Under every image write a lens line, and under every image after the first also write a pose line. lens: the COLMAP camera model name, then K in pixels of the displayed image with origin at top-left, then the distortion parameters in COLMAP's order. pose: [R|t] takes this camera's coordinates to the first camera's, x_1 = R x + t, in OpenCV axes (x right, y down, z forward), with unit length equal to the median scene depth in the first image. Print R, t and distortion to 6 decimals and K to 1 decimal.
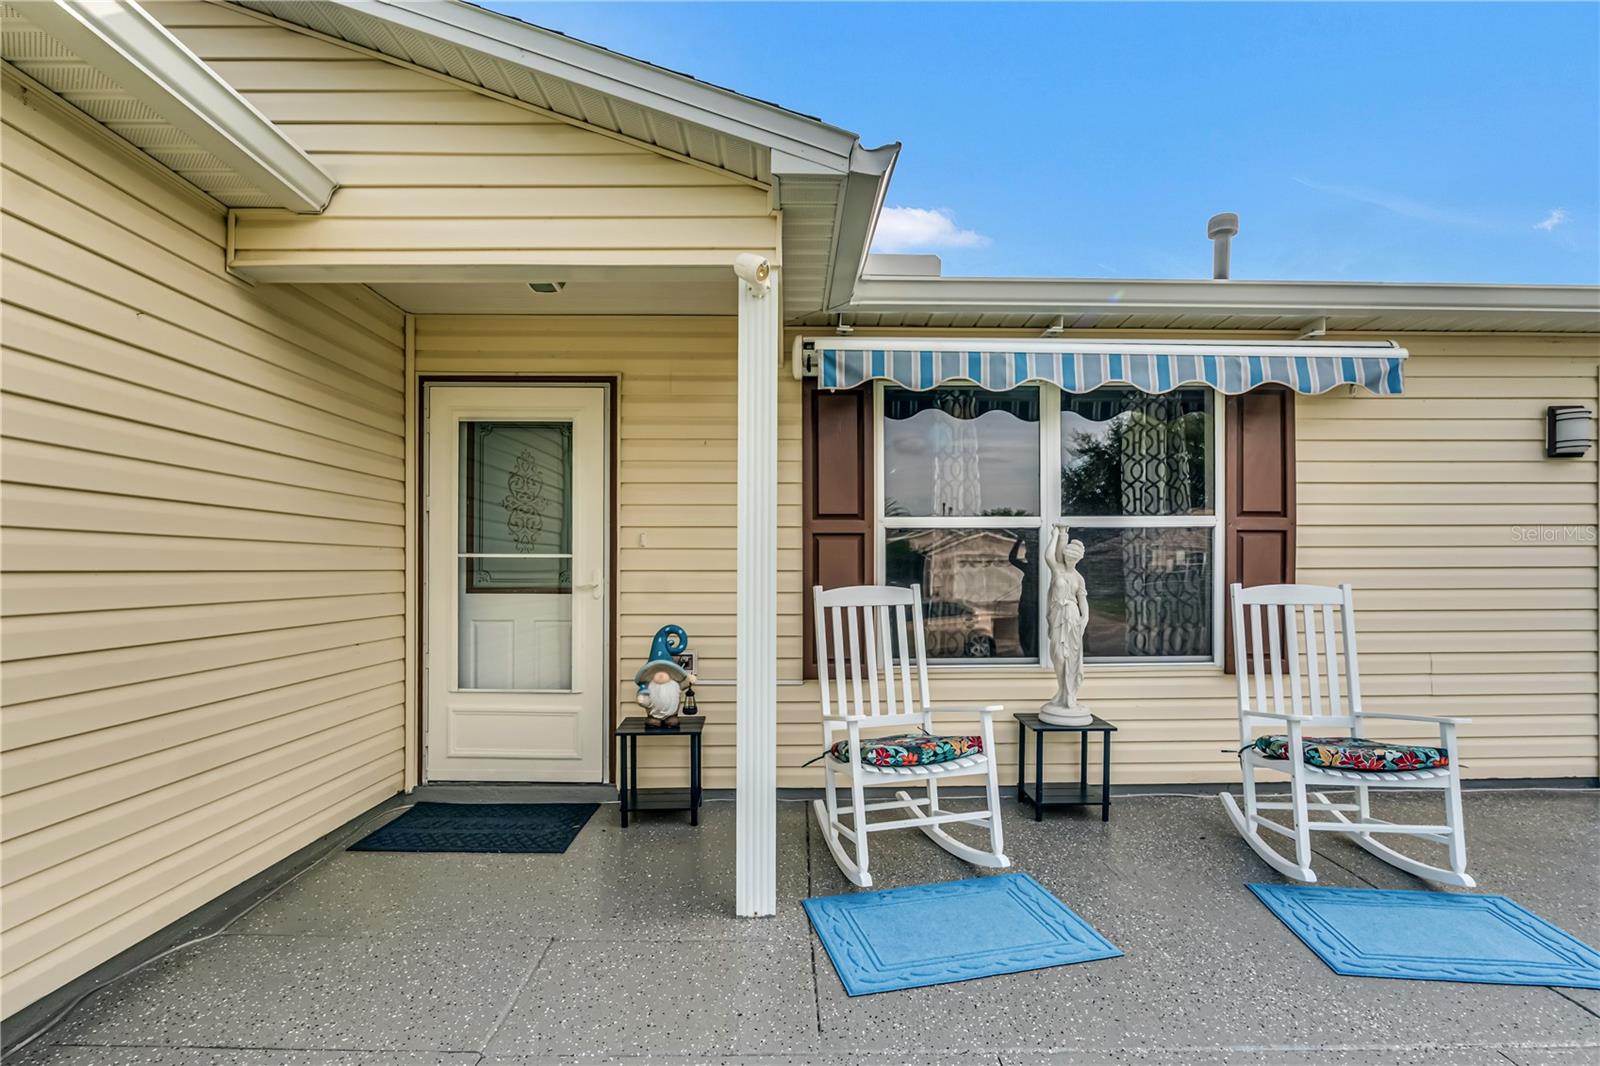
lens RADIAL K [[738.5, 0, 804.1], [0, 738.5, 569.0], [0, 0, 1]] dist [-0.010196, -0.000073]
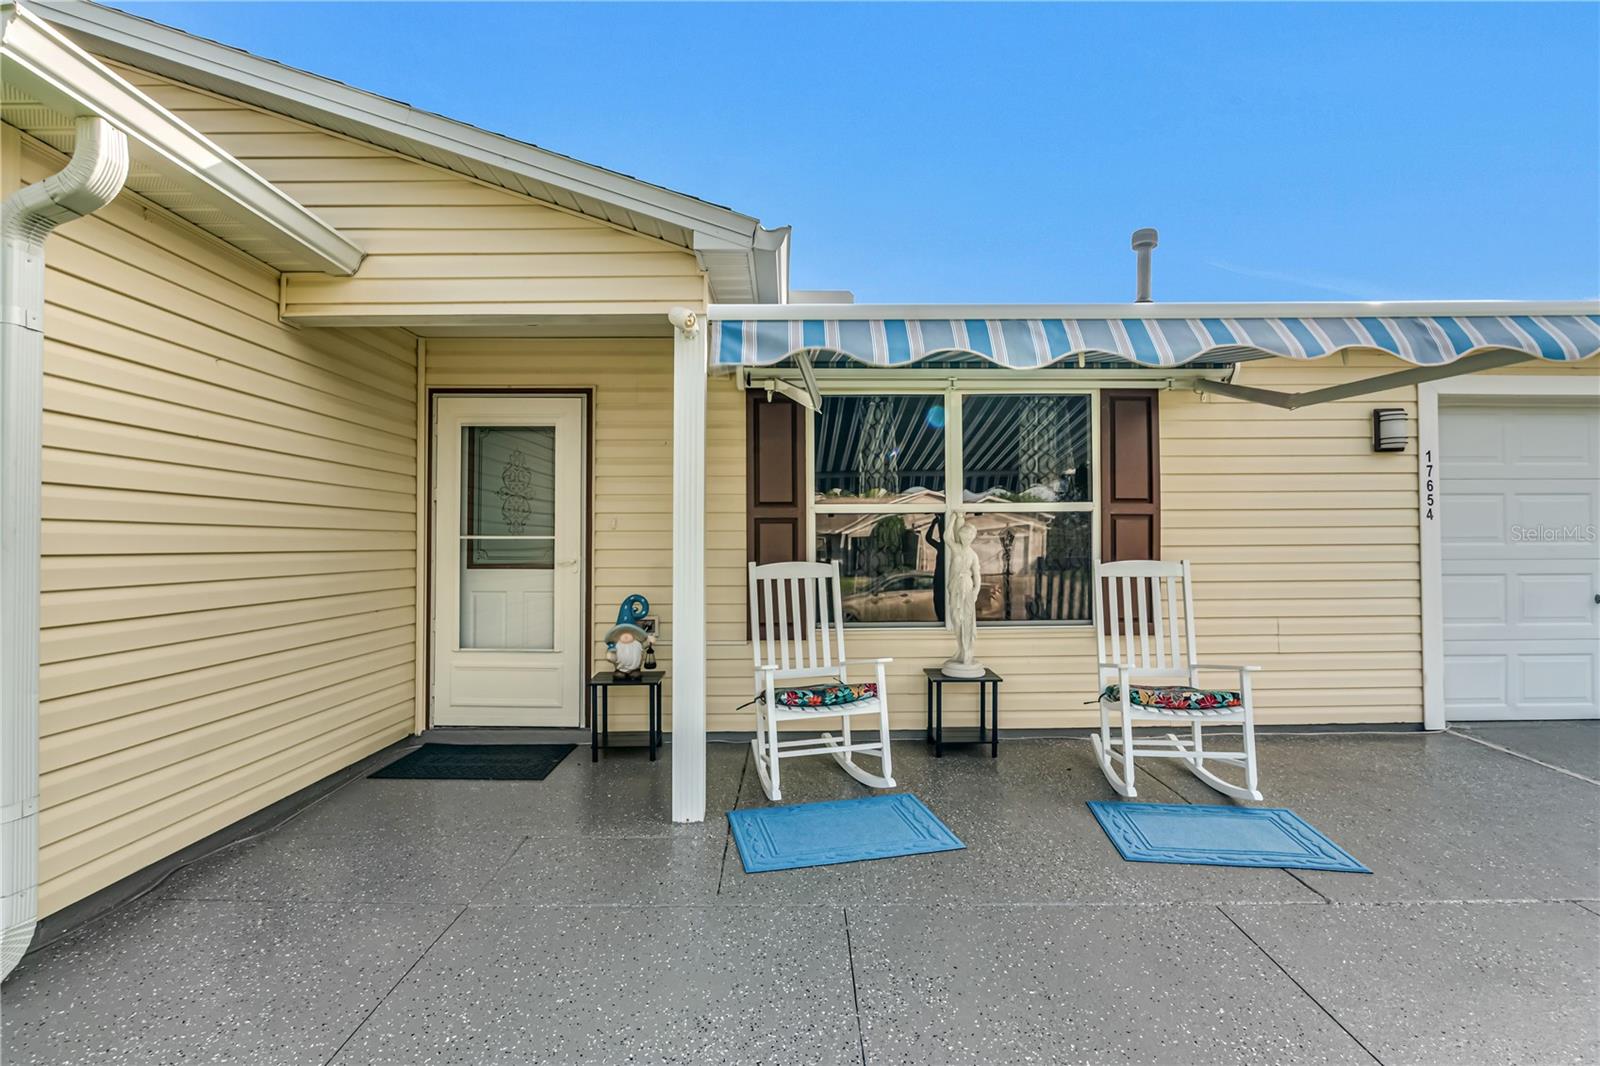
lens RADIAL K [[733.6, 0, 808.3], [0, 733.6, 530.7], [0, 0, 1]] dist [-0.012562, 0.000792]
pose [[0.999968, -0.003062, -0.007452, 0.116998], [0.002930, 0.999840, -0.017654, -0.007302], [0.007505, 0.017631, 0.999816, -0.206313]]
